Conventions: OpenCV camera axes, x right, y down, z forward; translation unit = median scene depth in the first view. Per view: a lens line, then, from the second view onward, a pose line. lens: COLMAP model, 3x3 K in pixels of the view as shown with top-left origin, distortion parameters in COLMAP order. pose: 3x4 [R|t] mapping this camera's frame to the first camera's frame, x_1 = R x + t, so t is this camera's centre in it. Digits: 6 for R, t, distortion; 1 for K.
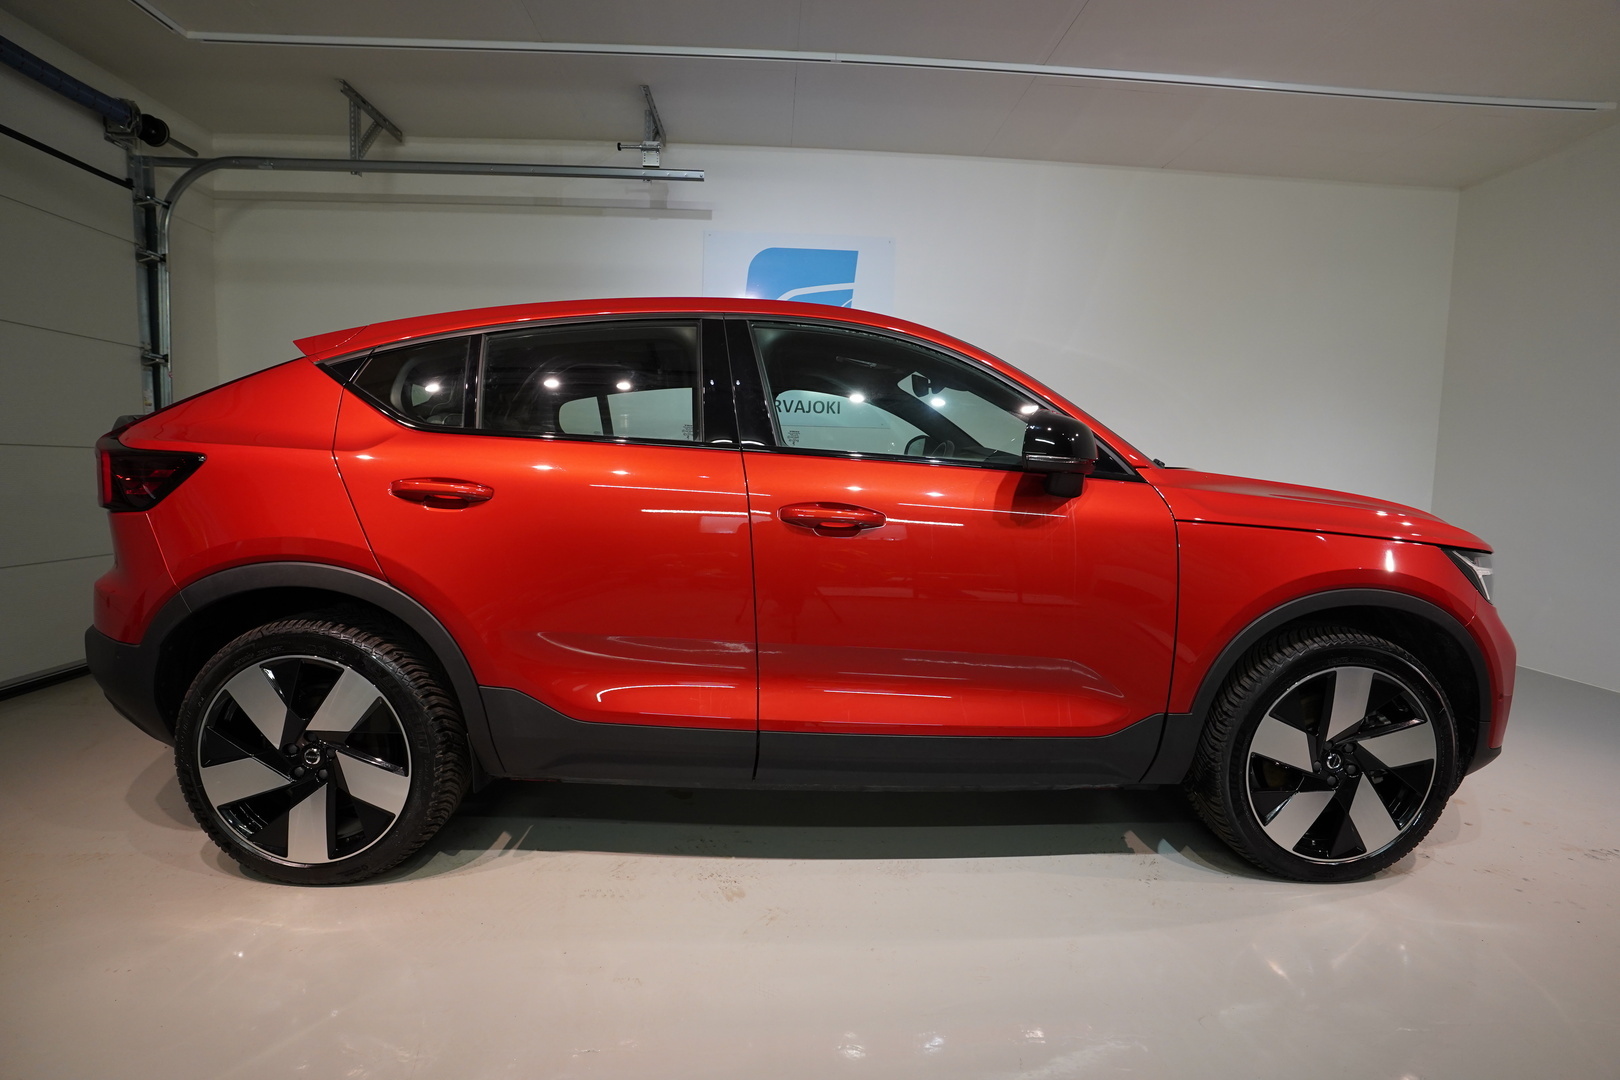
lens RADIAL K [[753.7, 0, 810.0], [0, 753.7, 540.0], [0, 0, 1]] dist [-0.079813, 0.035433]
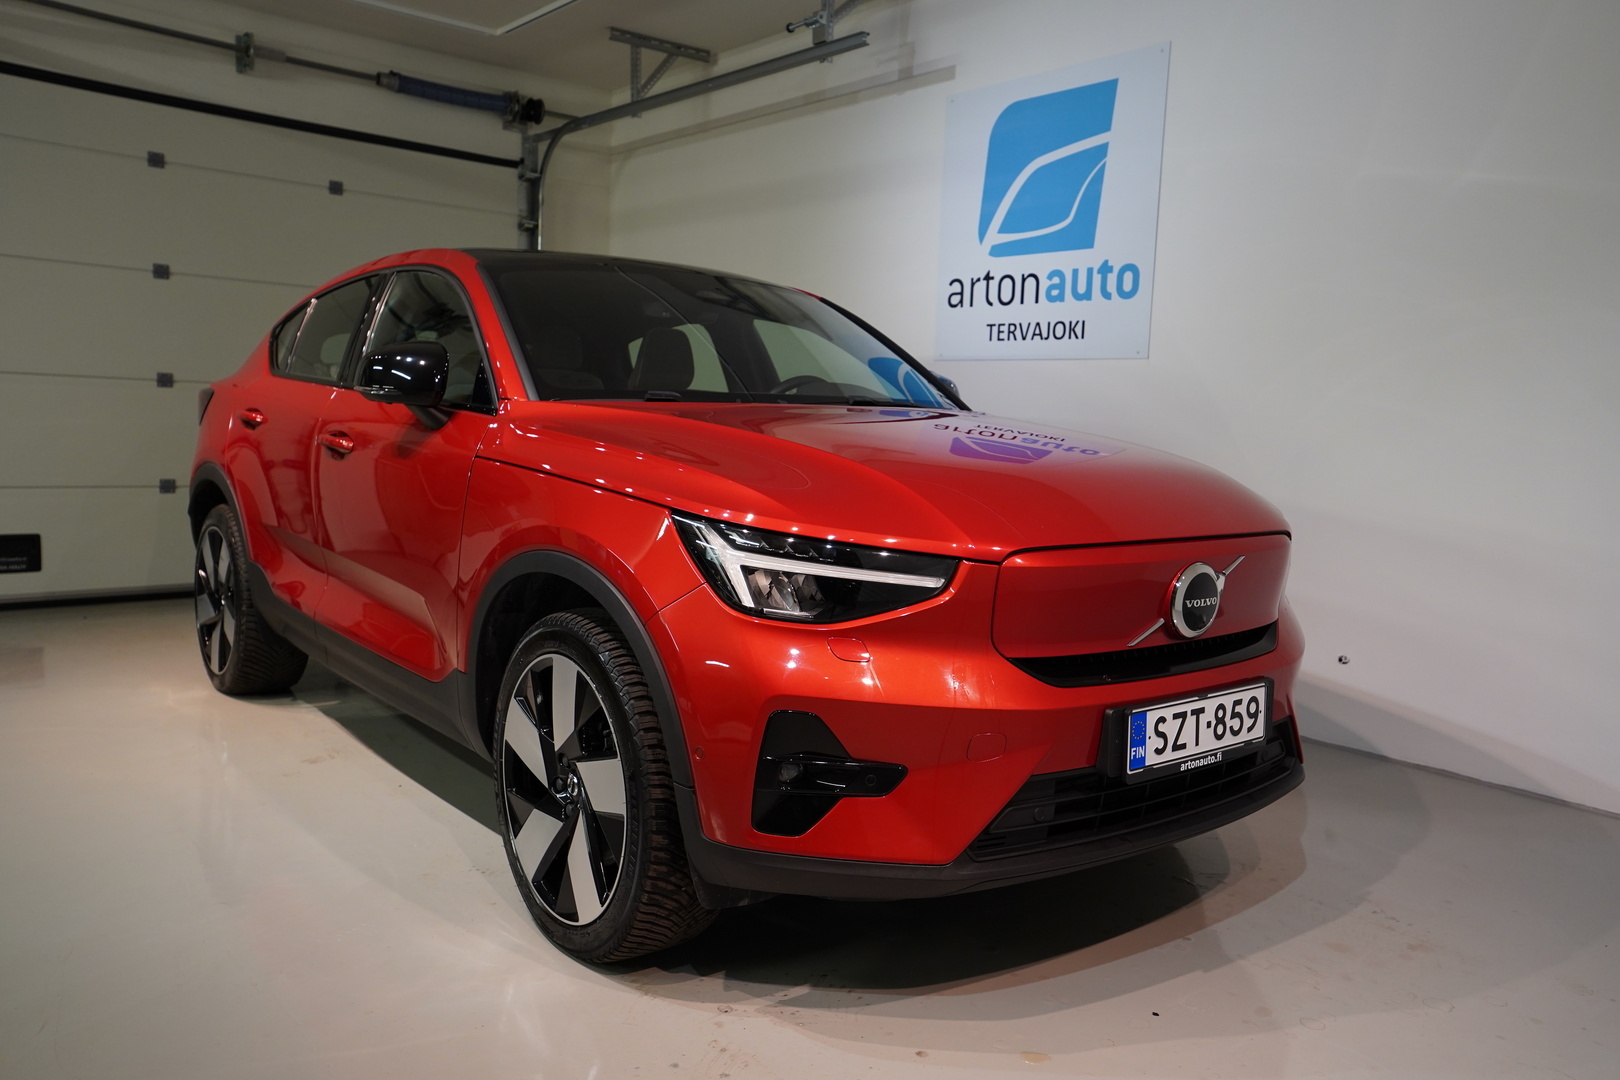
lens RADIAL K [[1229.9, 0, 812.4], [0, 1229.9, 548.1], [0, 0, 1]] dist [0.015054, 0.000243]
pose [[0.606062, 0.087041, -0.790641, 0.881070], [-0.096042, 0.994730, 0.035888, -0.002873], [0.789598, 0.054184, 0.611228, 0.195638]]
